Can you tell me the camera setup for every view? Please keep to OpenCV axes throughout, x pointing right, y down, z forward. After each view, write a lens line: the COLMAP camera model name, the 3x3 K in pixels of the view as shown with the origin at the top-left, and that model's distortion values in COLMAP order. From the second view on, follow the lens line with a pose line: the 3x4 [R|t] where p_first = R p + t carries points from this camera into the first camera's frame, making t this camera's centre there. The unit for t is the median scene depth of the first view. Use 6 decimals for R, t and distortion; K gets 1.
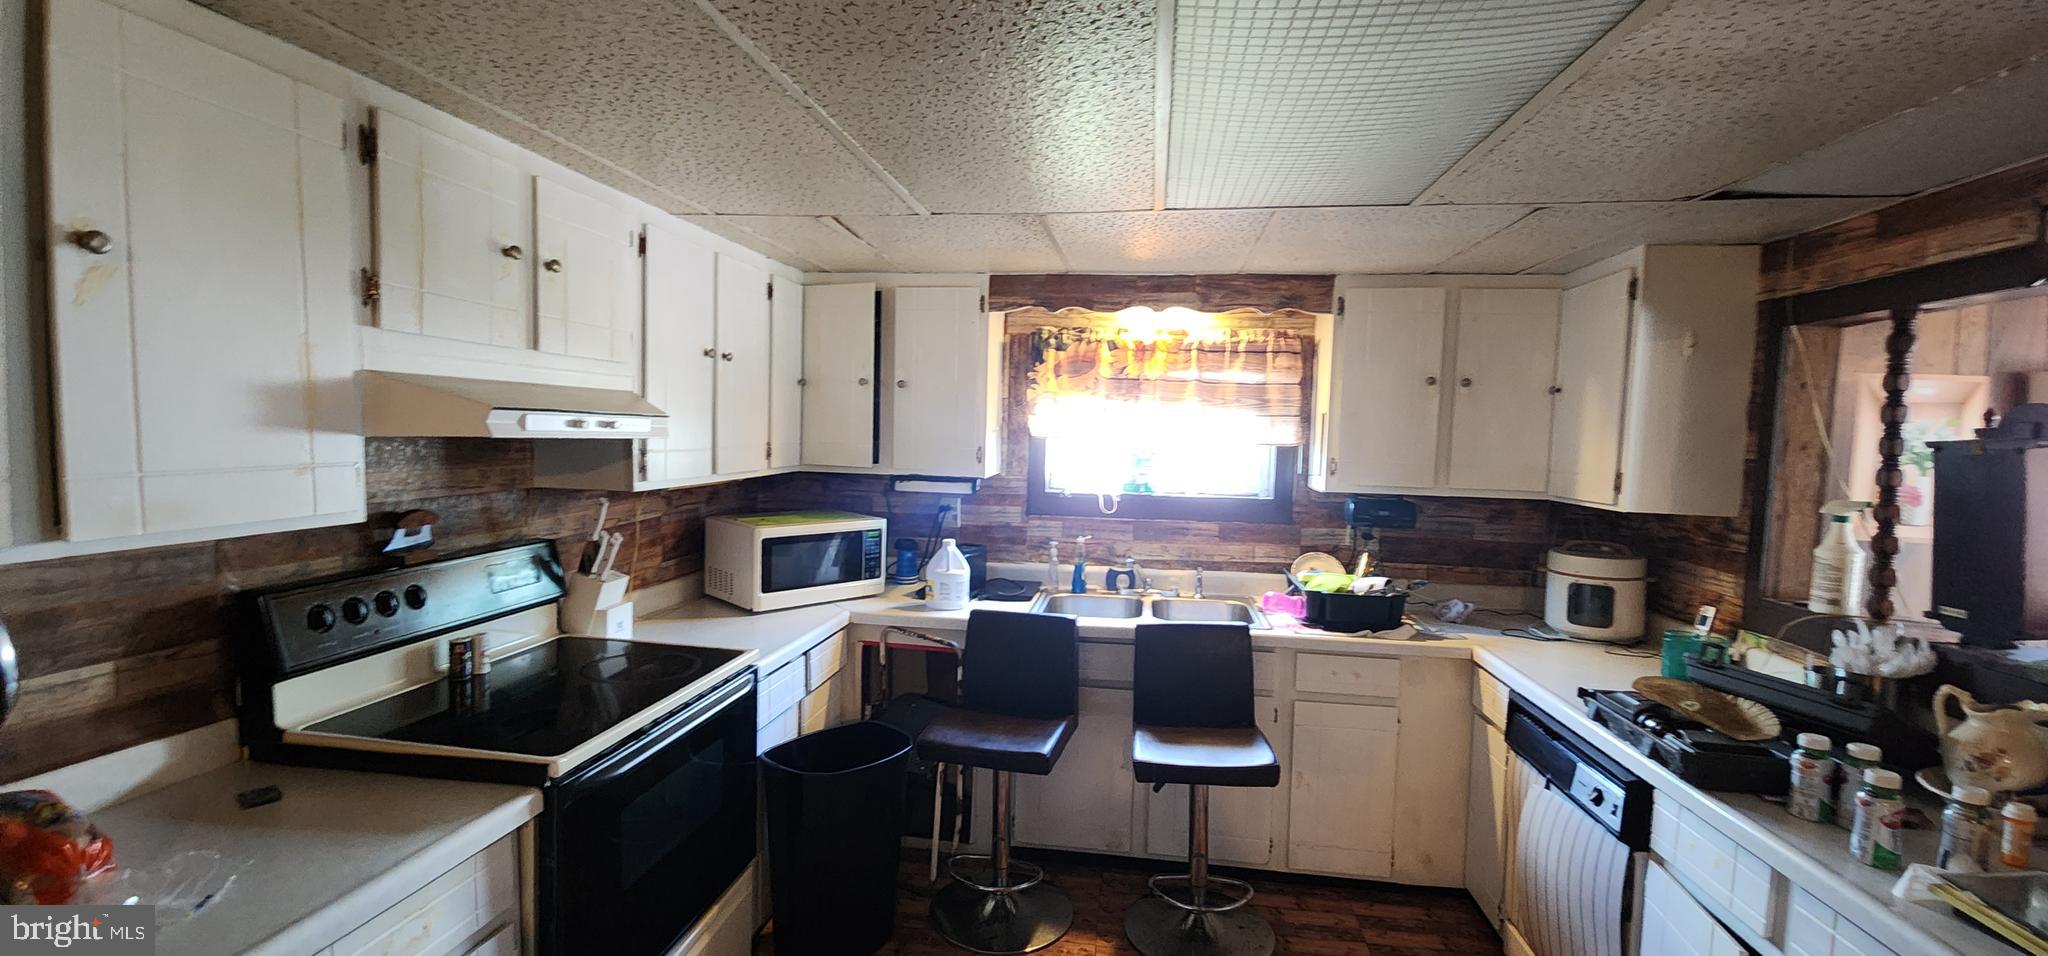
lens RADIAL K [[836.8, 0, 1026.2], [0, 836.8, 481.3], [0, 0, 1]] dist [0.006602, -0.006153]
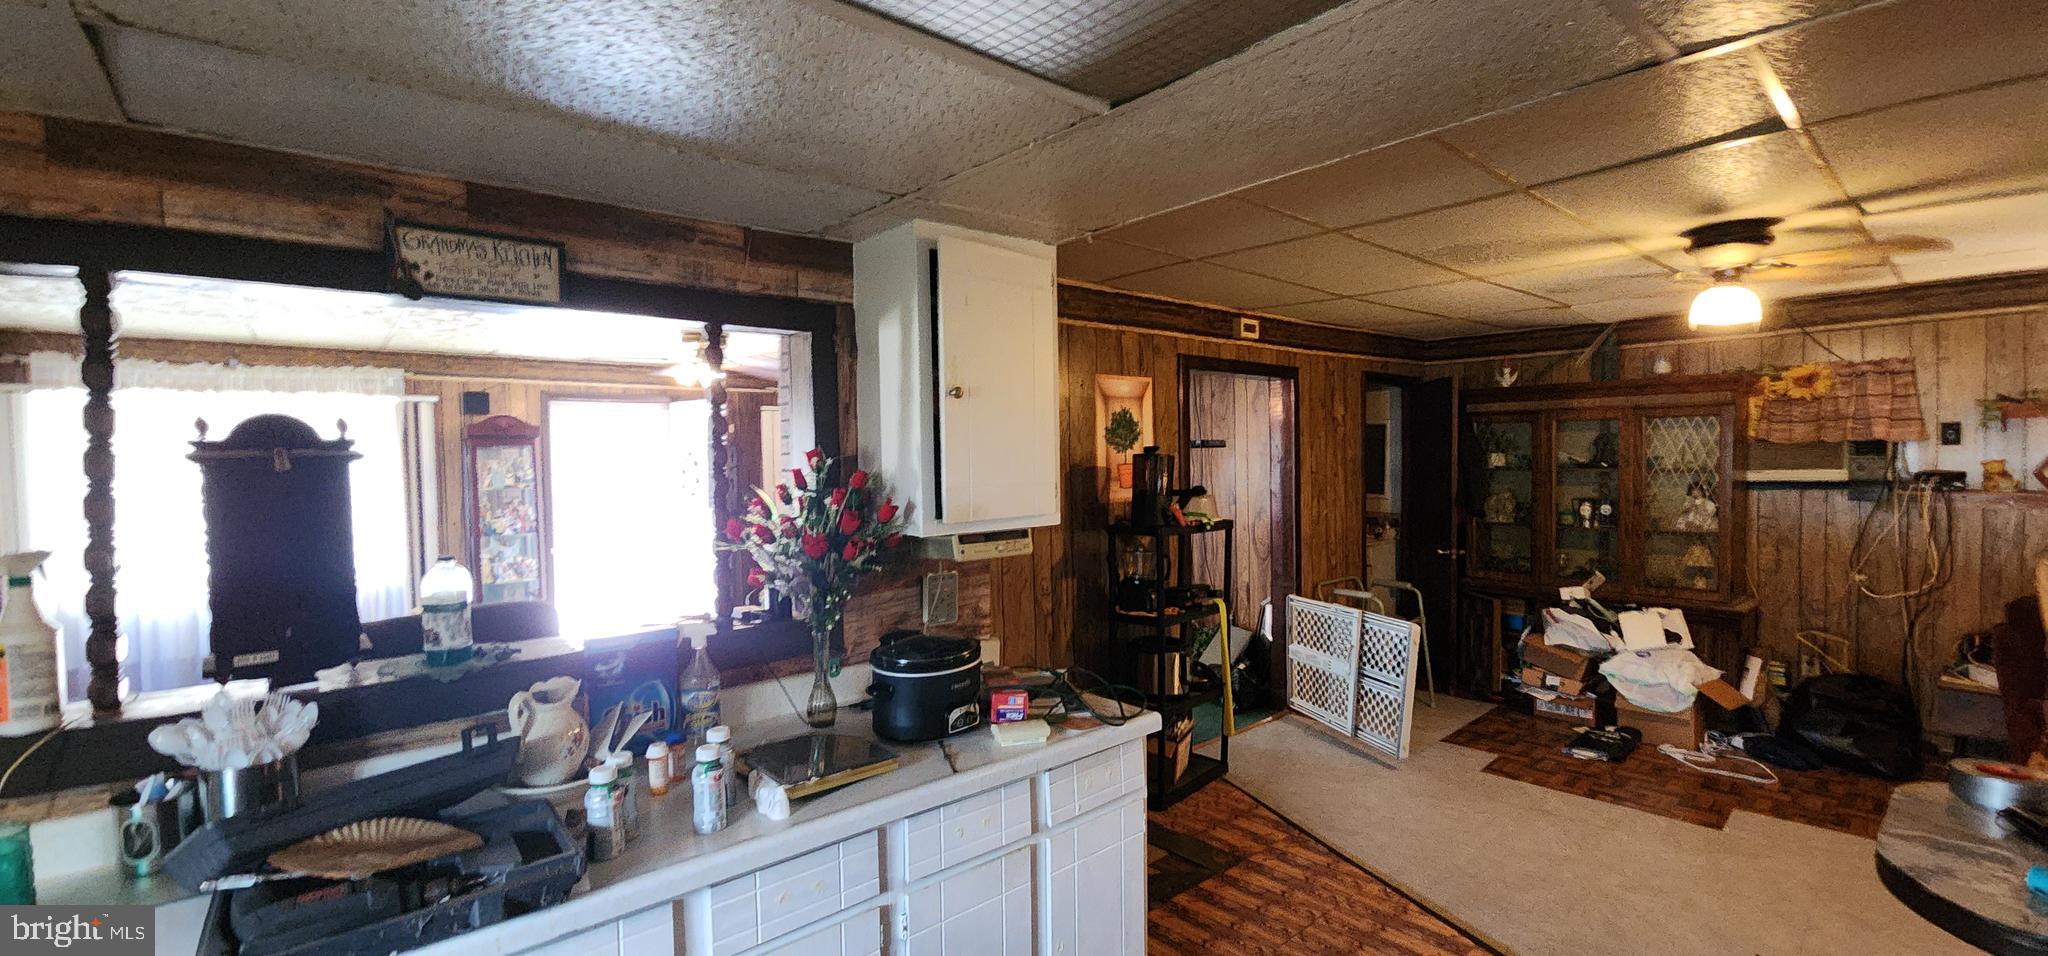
lens RADIAL K [[836.8, 0, 1020.6], [0, 836.8, 481.1], [0, 0, 1]] dist [0.006602, -0.006153]
pose [[-0.752912, -0.033741, 0.657255, -0.014798], [0.036293, 0.995037, 0.092656, -0.057762], [-0.657120, 0.093615, -0.747951, 0.900635]]
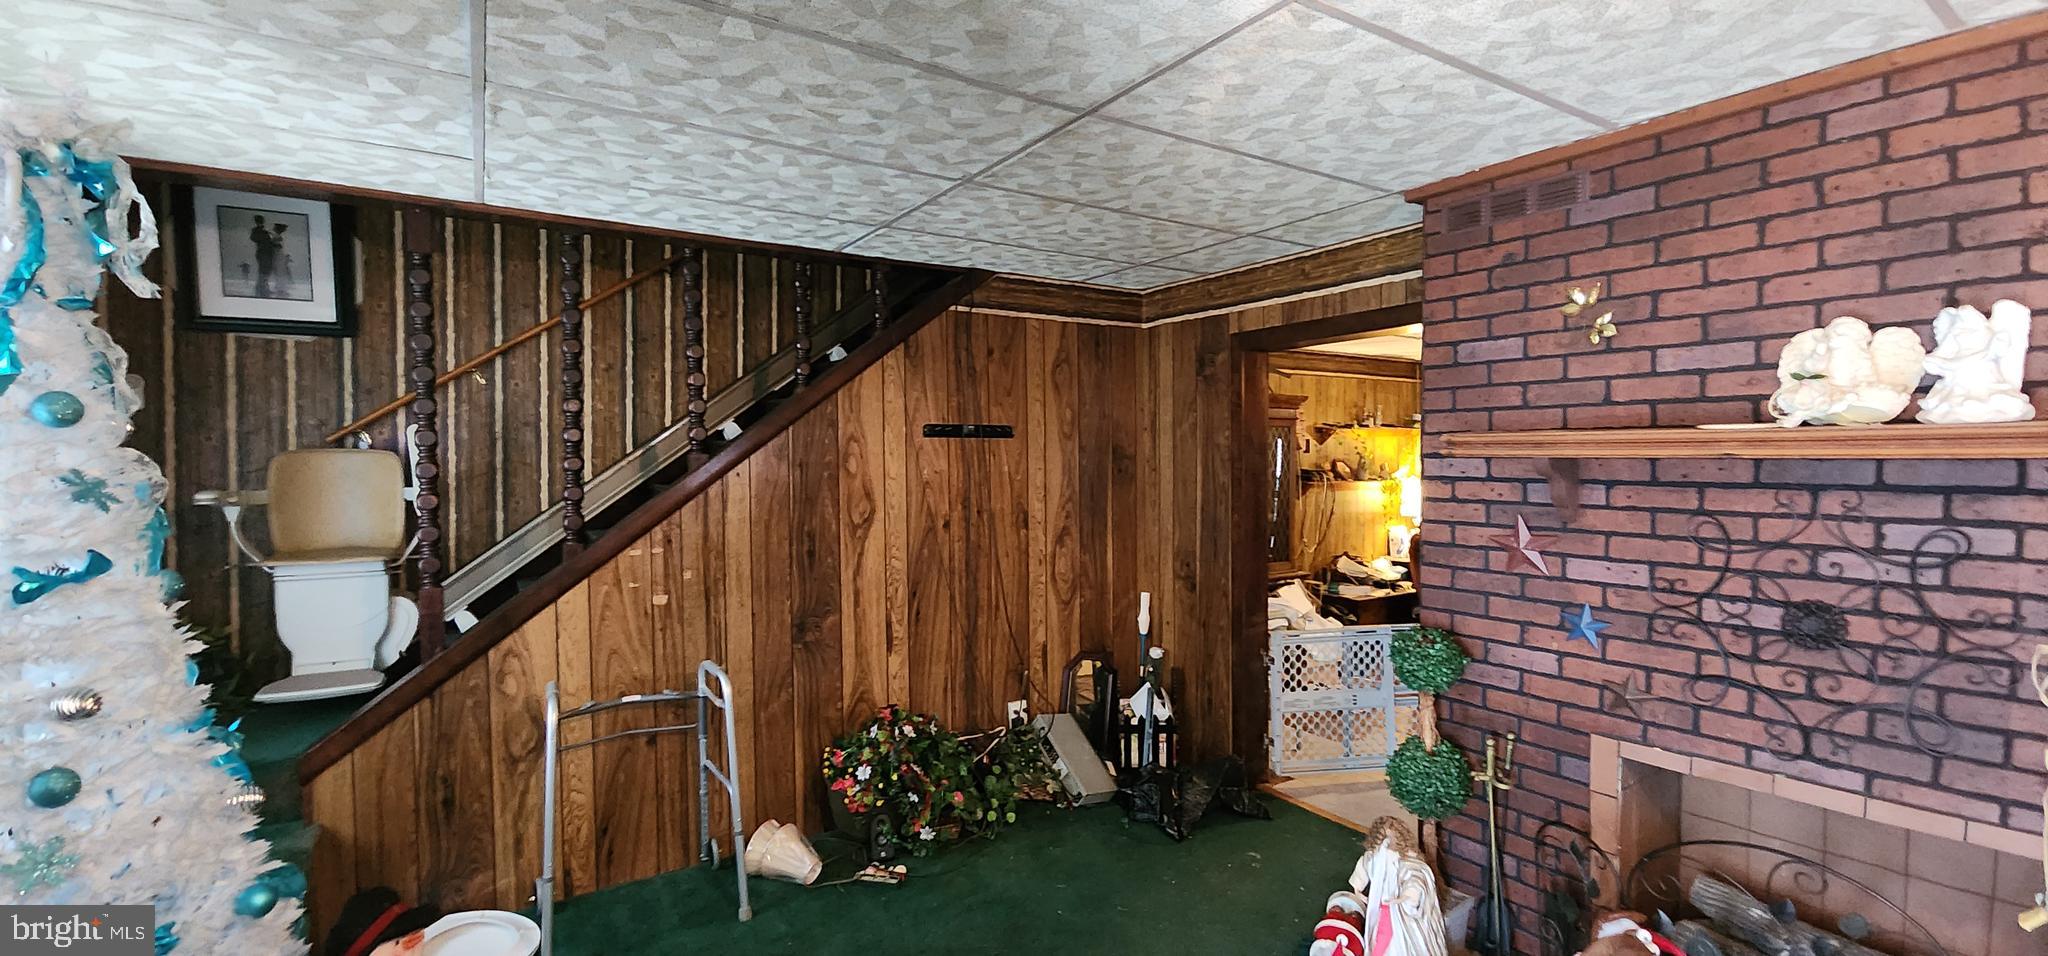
lens RADIAL K [[836.8, 0, 1020.8], [0, 836.8, 482.4], [0, 0, 1]] dist [0.006602, -0.006153]
pose [[-0.748589, -0.005405, -0.663012, 2.433319], [-0.059620, 0.996465, 0.059192, 0.099697], [0.660349, 0.083839, -0.746265, -0.296553]]
